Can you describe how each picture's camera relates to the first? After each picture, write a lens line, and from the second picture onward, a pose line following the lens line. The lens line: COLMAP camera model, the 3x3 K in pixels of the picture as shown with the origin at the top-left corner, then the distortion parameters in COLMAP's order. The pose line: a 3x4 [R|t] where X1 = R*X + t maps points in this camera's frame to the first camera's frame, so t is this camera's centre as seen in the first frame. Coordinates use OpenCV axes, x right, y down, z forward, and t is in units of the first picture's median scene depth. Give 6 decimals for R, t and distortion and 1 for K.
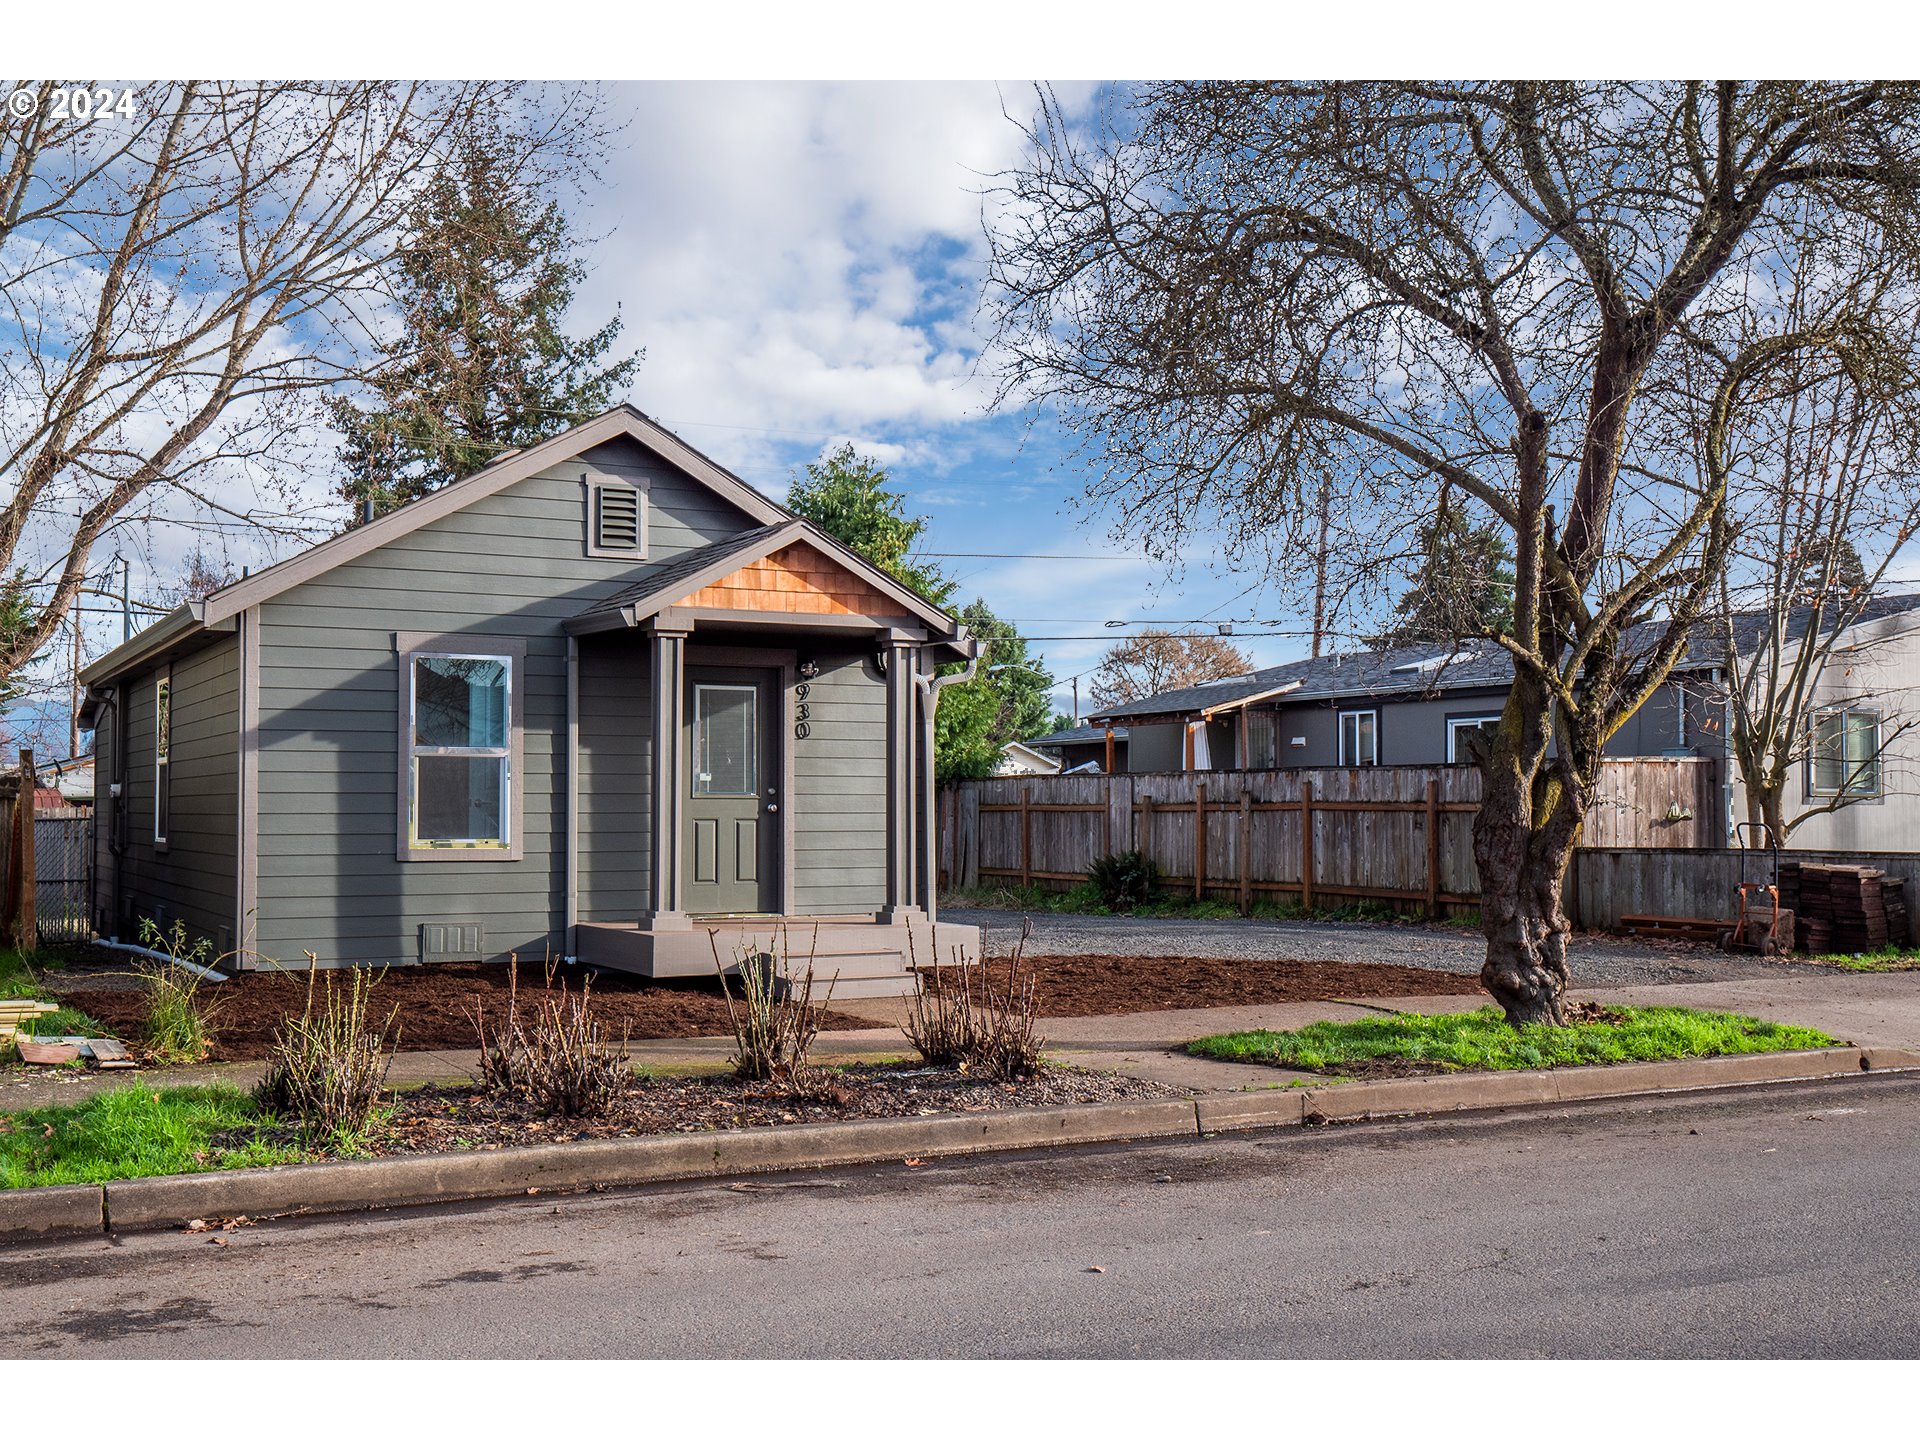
lens RADIAL K [[2004.5, 0, 964.2], [0, 2004.5, 762.8], [0, 0, 1]] dist [0.039242, 0.016585]
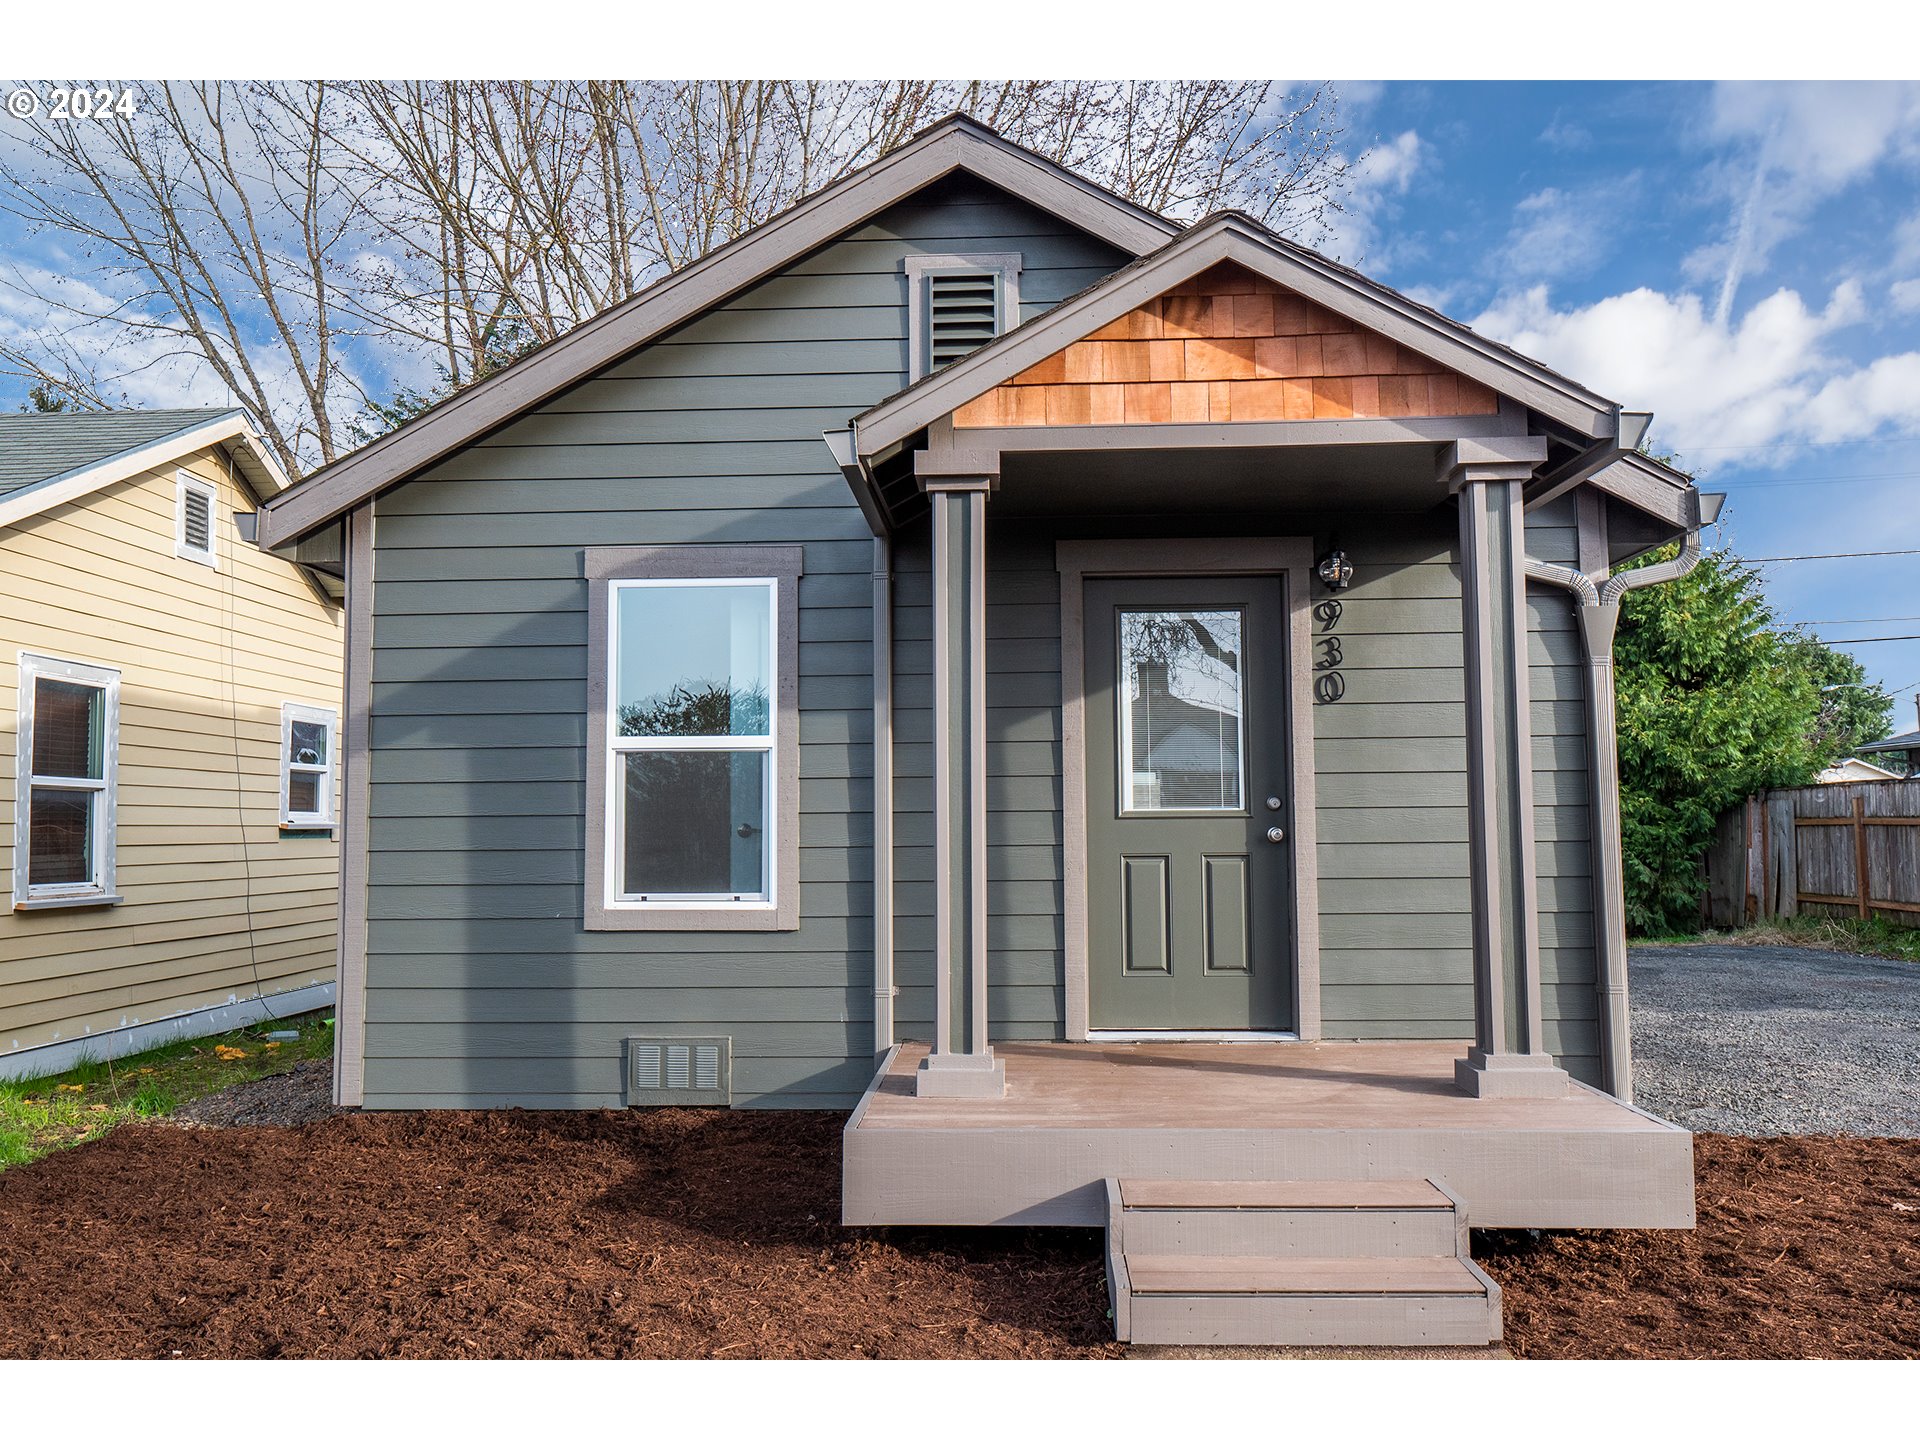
lens RADIAL K [[1451.9, 0, 948.8], [0, 1451.9, 735.4], [0, 0, 1]] dist [-0.003072, -0.003281]
pose [[0.859971, -0.040106, -0.508765, 0.029429], [0.020886, 0.998838, -0.043435, 0.011819], [0.509916, 0.026726, 0.859809, 0.655426]]
